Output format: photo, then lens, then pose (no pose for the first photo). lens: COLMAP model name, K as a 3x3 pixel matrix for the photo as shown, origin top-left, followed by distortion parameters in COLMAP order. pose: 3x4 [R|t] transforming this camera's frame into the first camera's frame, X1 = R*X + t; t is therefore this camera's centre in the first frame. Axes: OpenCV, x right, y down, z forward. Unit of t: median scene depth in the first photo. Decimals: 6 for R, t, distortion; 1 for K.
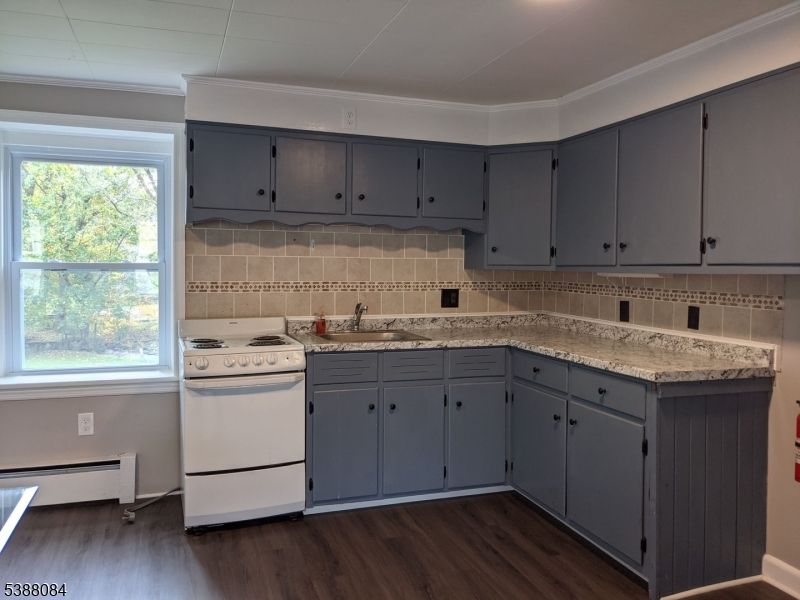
lens RADIAL K [[601.1, 0, 398.2], [0, 601.1, 273.0], [0, 0, 1]] dist [0.017147, -0.004954]
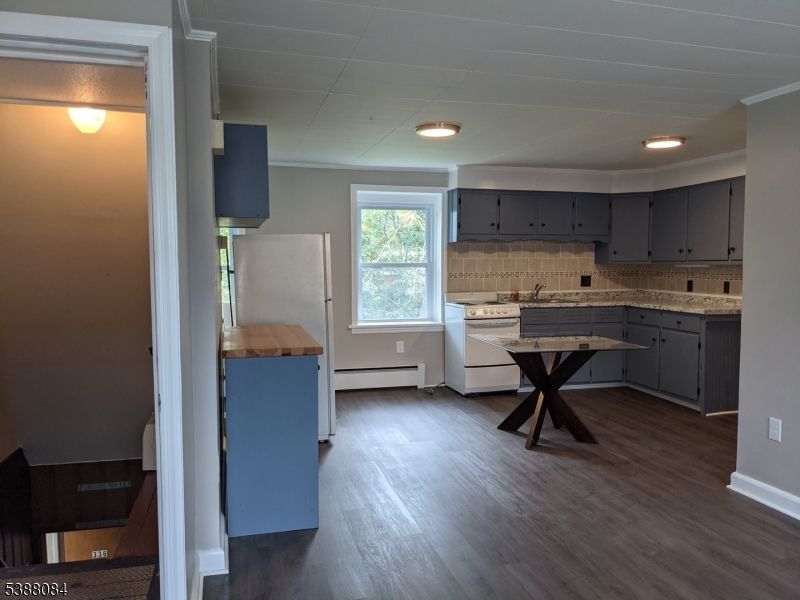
lens RADIAL K [[630.7, 0, 400.0], [0, 630.7, 300.0], [0, 0, 1]] dist [-0.000013, -0.007588]
pose [[0.997608, -0.007880, -0.068669, -0.362495], [0.011030, 0.998898, 0.045615, 0.008897], [0.068234, -0.046263, 0.996596, -0.944753]]
